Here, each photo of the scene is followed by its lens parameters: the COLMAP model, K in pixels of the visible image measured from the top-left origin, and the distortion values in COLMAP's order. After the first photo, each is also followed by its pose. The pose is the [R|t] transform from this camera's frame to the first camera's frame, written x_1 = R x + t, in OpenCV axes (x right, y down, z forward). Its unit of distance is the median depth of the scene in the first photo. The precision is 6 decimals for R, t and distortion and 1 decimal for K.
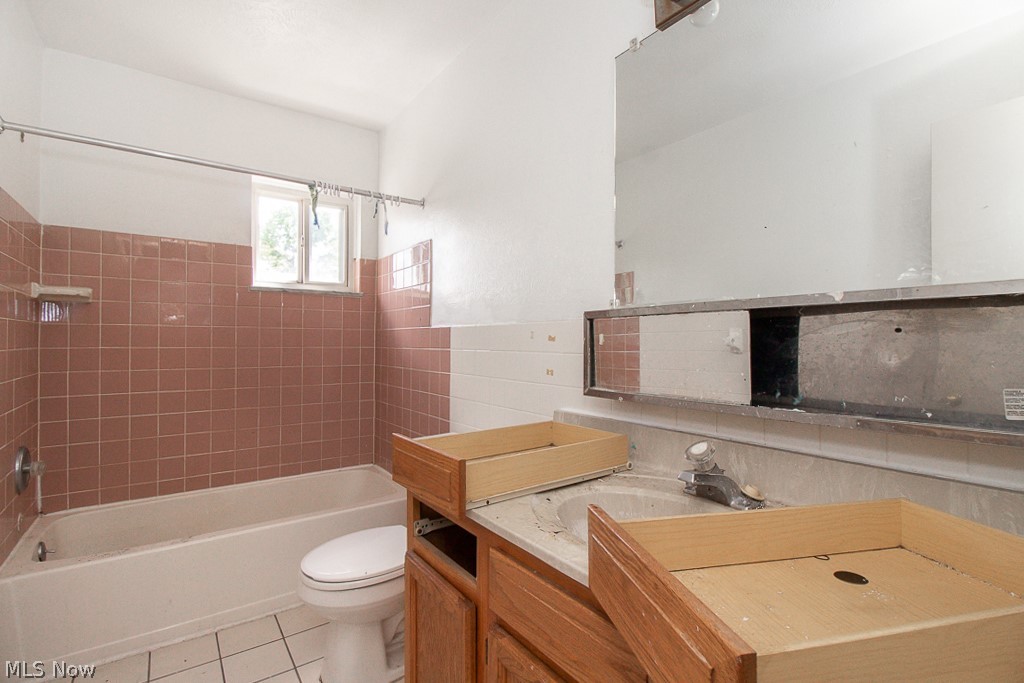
lens RADIAL K [[474.9, 0, 512.9], [0, 474.9, 344.0], [0, 0, 1]] dist [0.001655, -0.003853]
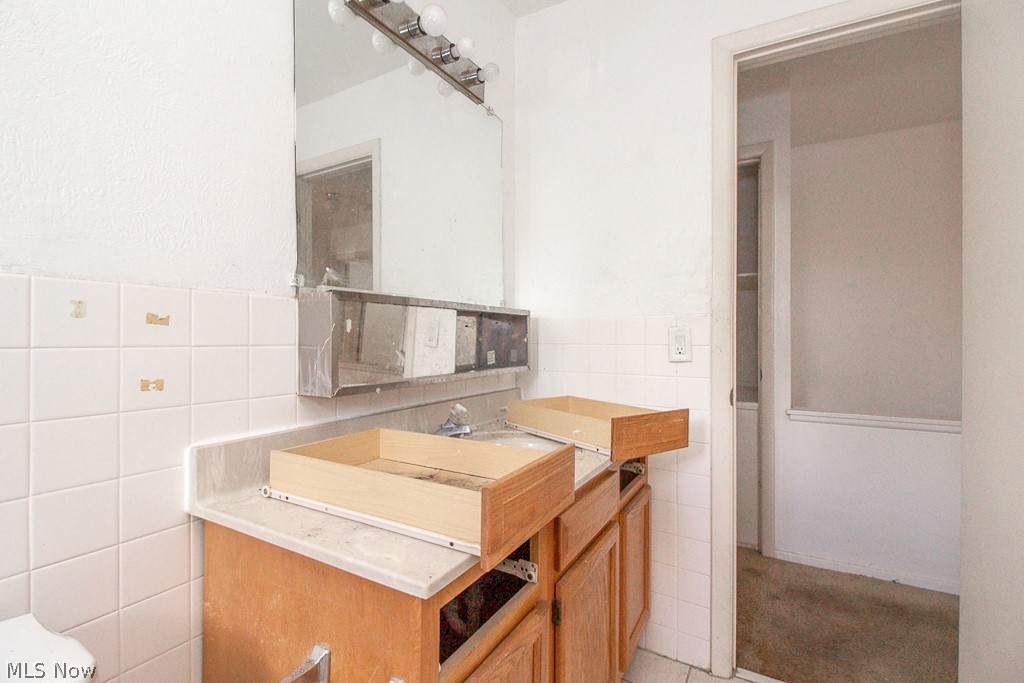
lens RADIAL K [[474.9, 0, 510.5], [0, 474.9, 336.2], [0, 0, 1]] dist [0.001655, -0.003853]
pose [[-0.415961, 0.000952, 0.909382, -0.704673], [0.000259, 1.000000, -0.000929, 0.008983], [-0.909383, -0.000151, -0.415961, 1.096700]]
